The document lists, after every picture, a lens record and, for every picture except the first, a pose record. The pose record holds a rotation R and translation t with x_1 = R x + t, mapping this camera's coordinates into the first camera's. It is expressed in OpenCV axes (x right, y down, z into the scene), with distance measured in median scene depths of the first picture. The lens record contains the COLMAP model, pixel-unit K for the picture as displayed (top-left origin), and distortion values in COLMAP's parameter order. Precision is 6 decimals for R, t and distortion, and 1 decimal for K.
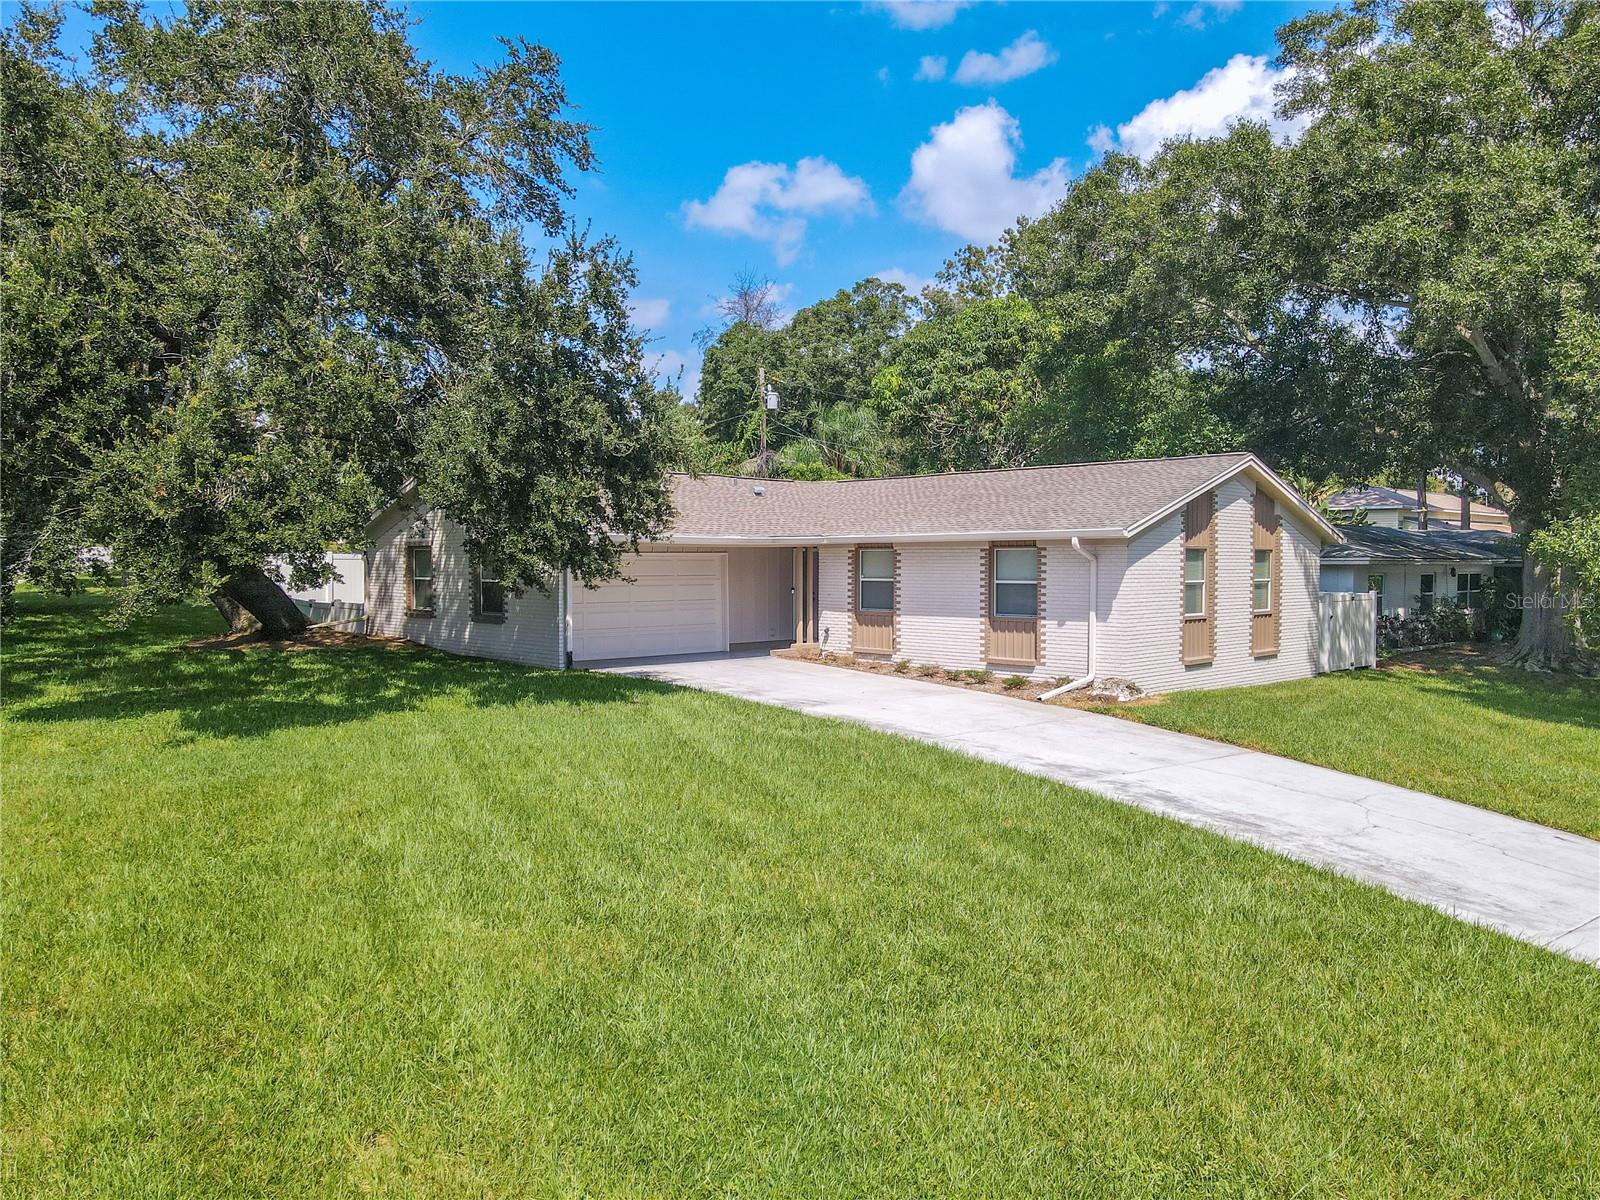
lens RADIAL K [[1149.7, 0, 783.6], [0, 1149.7, 602.4], [0, 0, 1]] dist [0.009506, 0.007123]
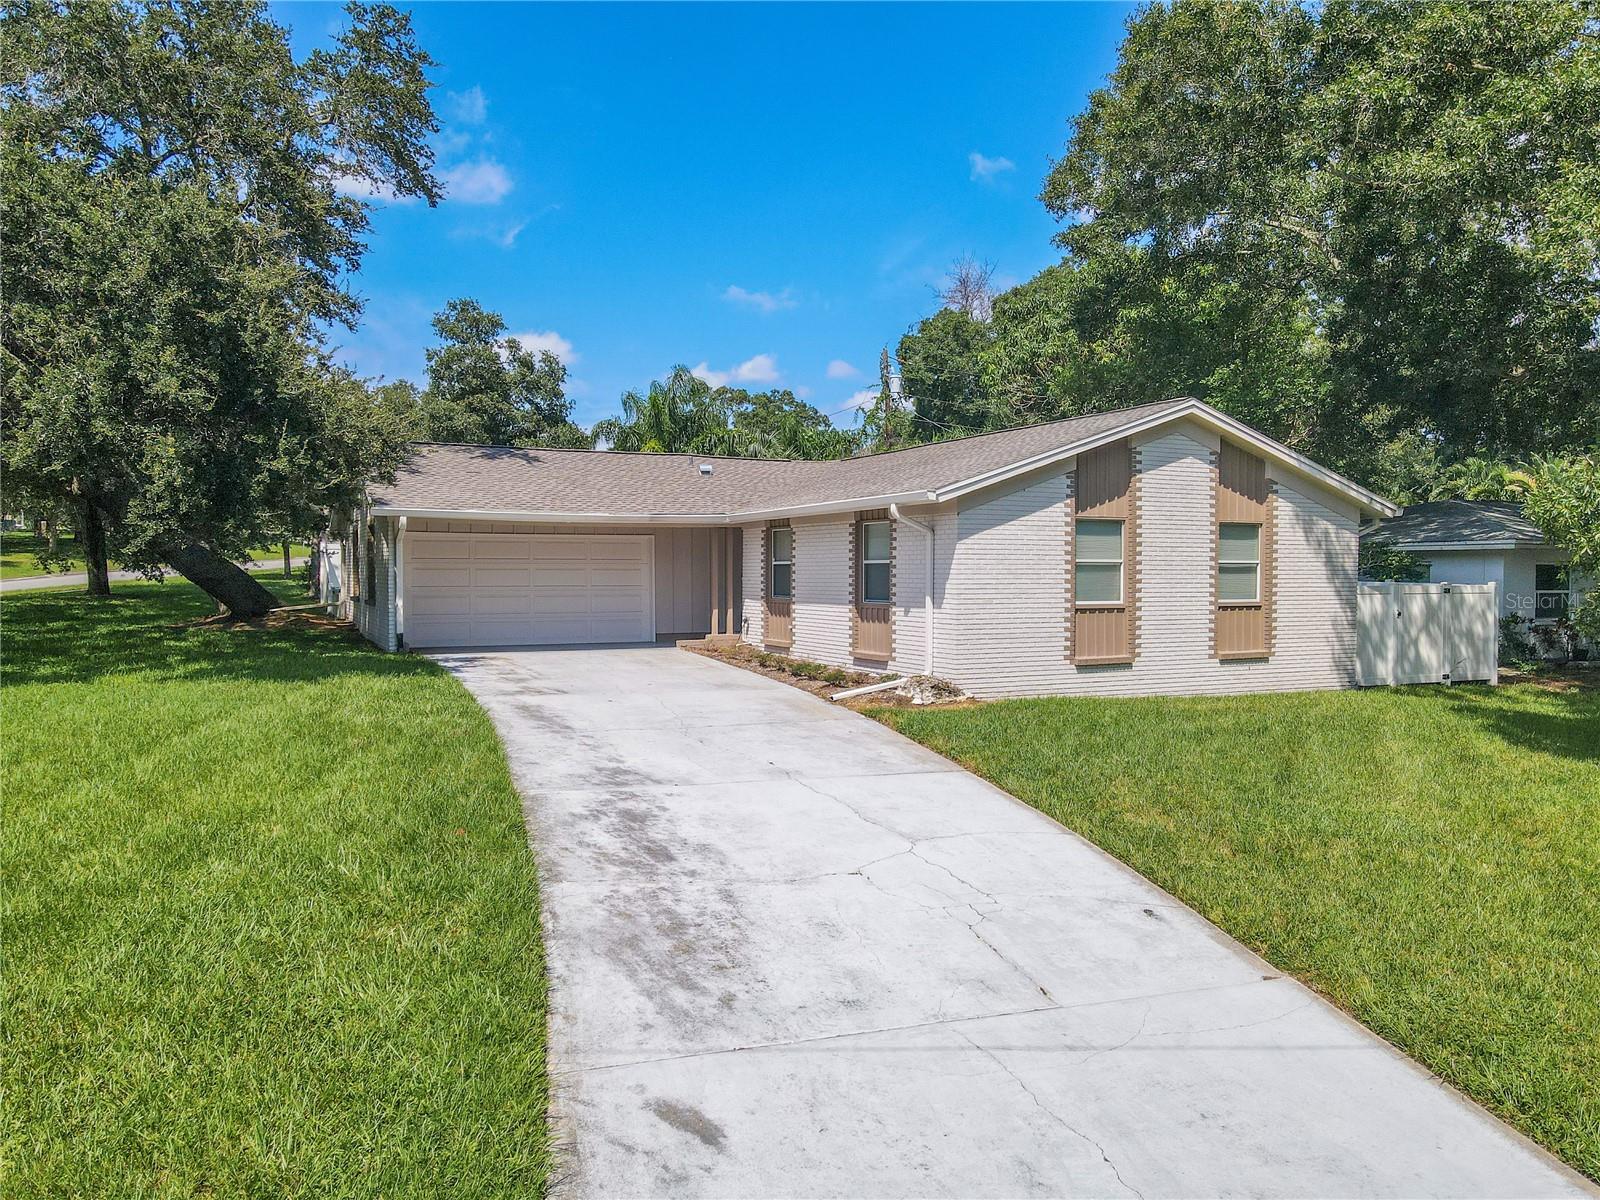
lens RADIAL K [[1149.7, 0, 783.6], [0, 1149.7, 602.4], [0, 0, 1]] dist [0.009506, 0.007123]
pose [[0.950290, 0.008668, -0.311244, 0.405529], [-0.010918, 0.999925, -0.005488, 0.017647], [0.311173, 0.008614, 0.950314, 0.178577]]
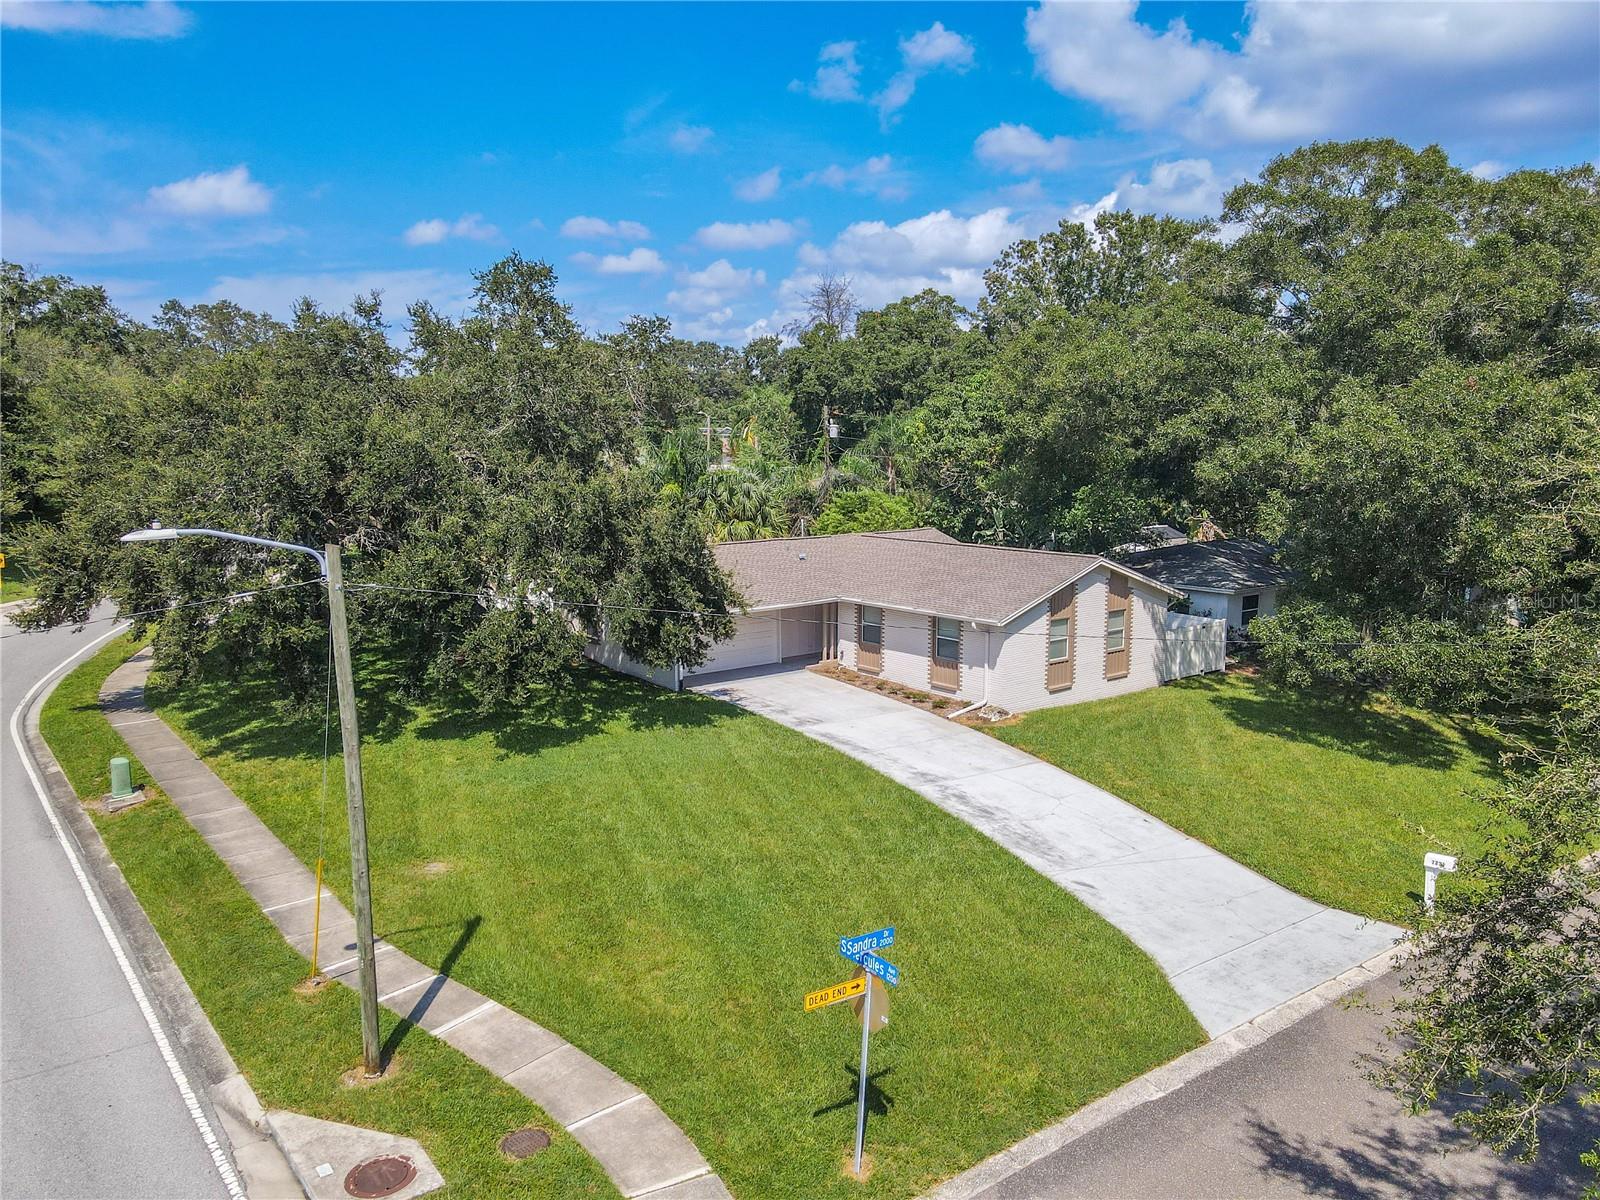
lens RADIAL K [[1149.7, 0, 783.6], [0, 1149.7, 602.4], [0, 0, 1]] dist [0.009506, 0.007123]
pose [[0.995181, 0.010243, -0.097522, 0.129584], [0.000325, 0.994179, 0.107742, -0.250440], [0.098058, -0.107255, 0.989384, -0.657396]]
